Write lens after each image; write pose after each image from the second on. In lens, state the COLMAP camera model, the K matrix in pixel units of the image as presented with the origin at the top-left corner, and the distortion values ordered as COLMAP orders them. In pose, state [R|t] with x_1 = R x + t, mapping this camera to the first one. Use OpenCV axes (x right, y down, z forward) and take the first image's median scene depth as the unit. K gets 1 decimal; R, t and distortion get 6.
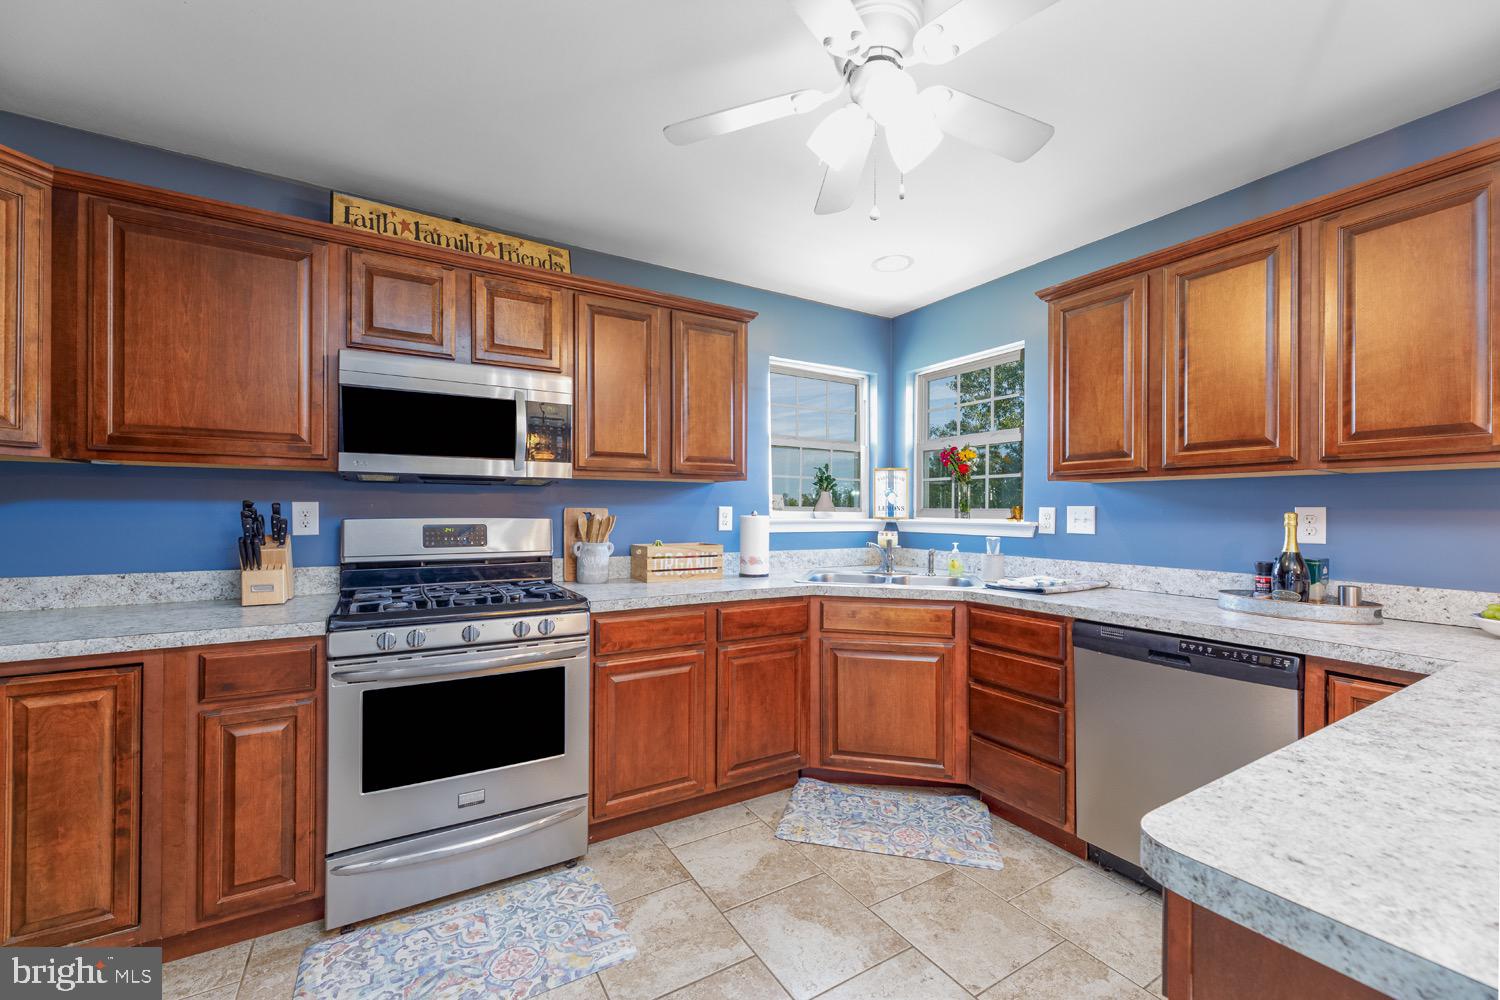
lens RADIAL K [[603.4, 0, 750.0], [0, 603.4, 500.0], [0, 0, 1]] dist [-0.000226, -0.000040]
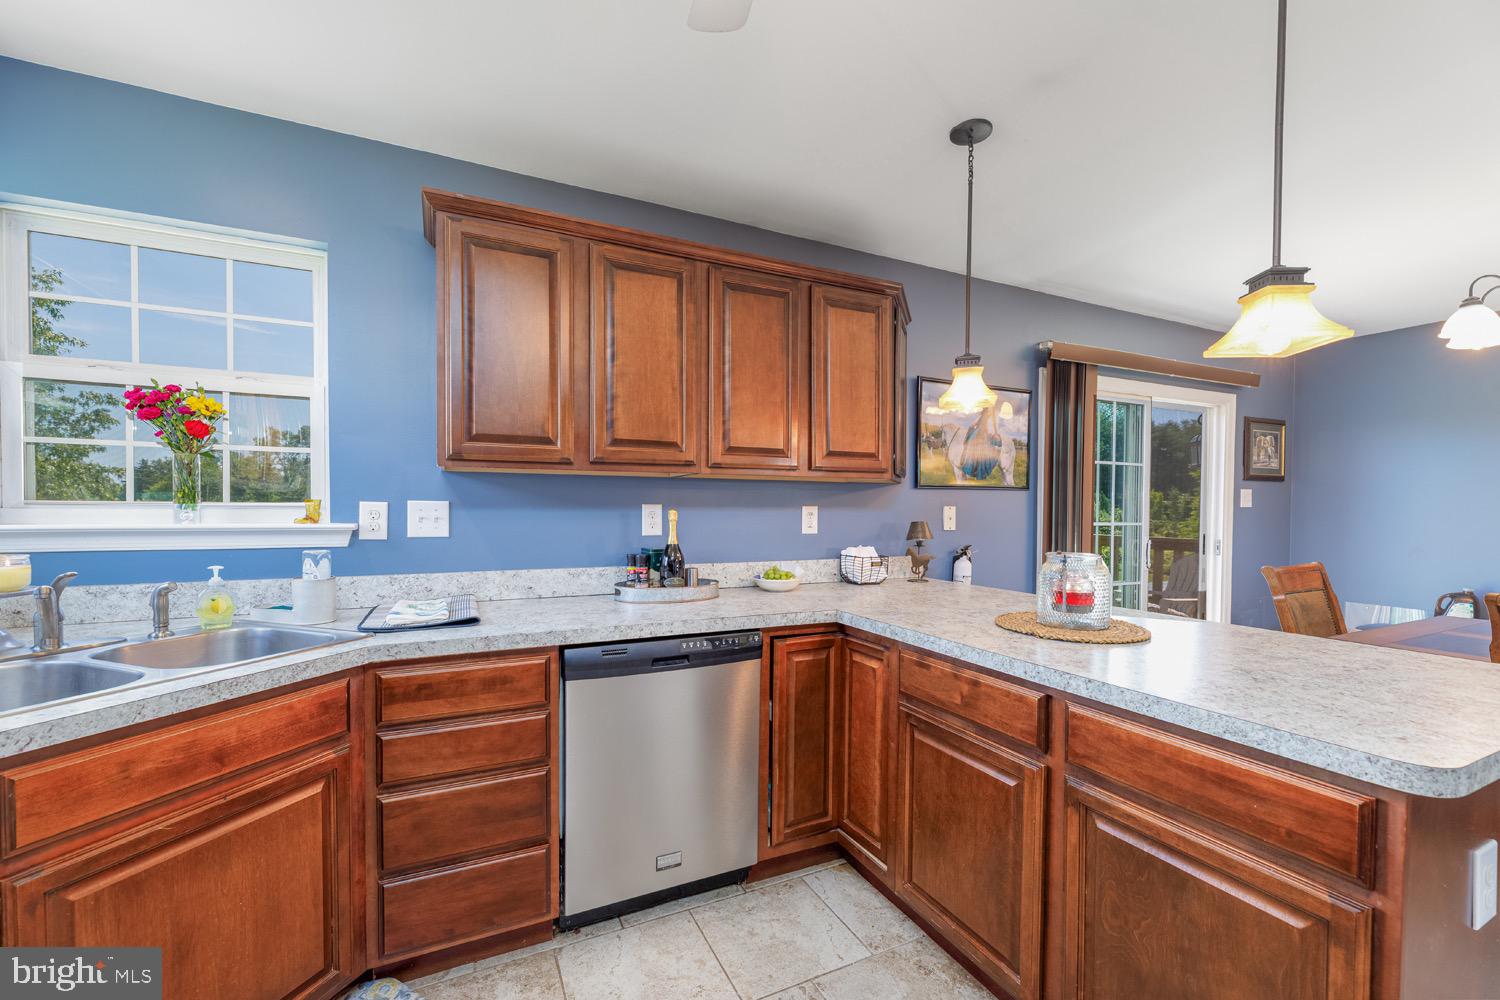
lens RADIAL K [[615.2, 0, 748.0], [0, 615.2, 519.2], [0, 0, 1]] dist [0.001983, 0.000225]
pose [[0.093071, -0.024196, 0.995365, -0.208606], [-0.025980, 0.999305, 0.026721, 0.003470], [-0.995320, -0.028347, 0.092378, 0.615501]]
